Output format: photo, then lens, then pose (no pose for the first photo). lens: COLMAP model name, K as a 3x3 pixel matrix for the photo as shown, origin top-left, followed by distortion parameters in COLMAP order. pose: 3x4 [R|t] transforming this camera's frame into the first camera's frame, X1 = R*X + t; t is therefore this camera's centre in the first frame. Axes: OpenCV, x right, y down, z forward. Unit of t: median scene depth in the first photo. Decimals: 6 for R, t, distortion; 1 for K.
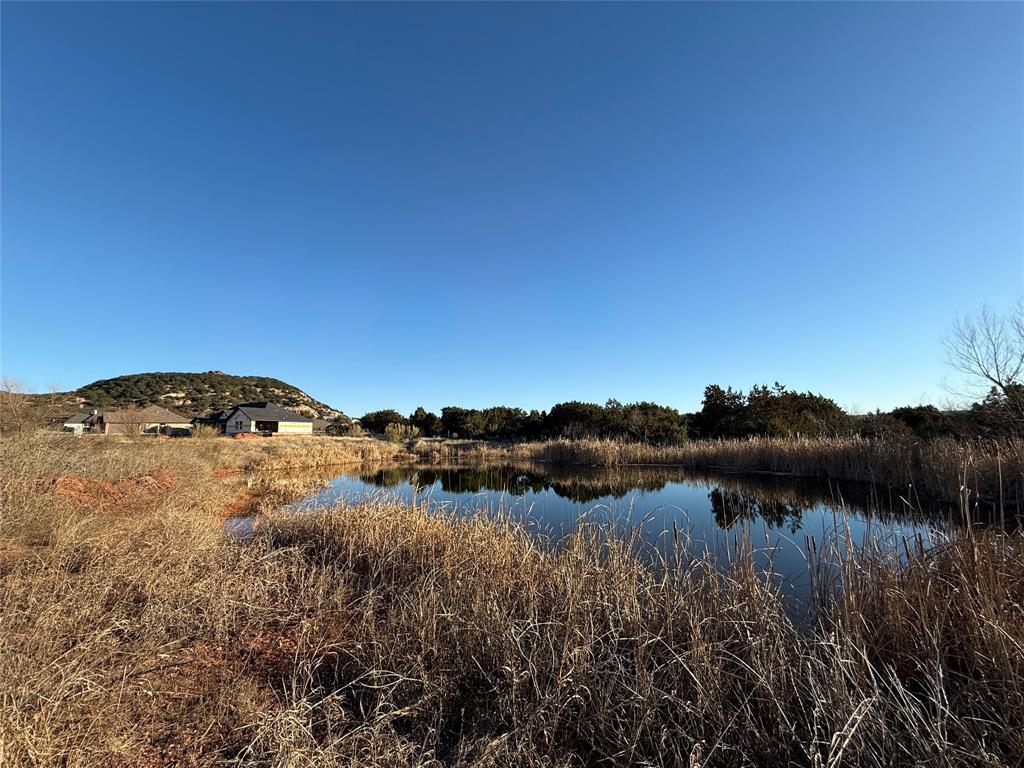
lens RADIAL K [[409.3, 0, 508.7], [0, 409.3, 381.5], [0, 0, 1]] dist [0.000742, -0.000182]
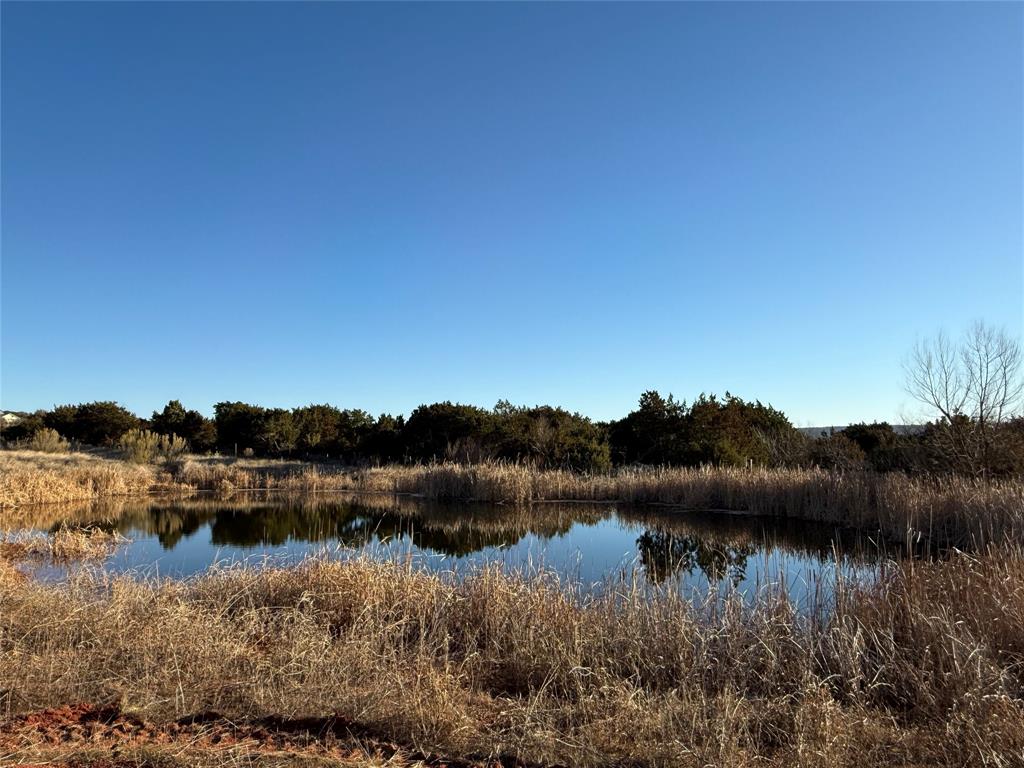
lens RADIAL K [[663.3, 0, 510.4], [0, 663.3, 380.0], [0, 0, 1]] dist [0.000880, -0.000008]
pose [[0.958694, 0.043679, 0.281064, -0.073611], [-0.050874, 0.998536, 0.018351, -0.019581], [-0.279851, -0.031892, 0.959513, -0.066822]]
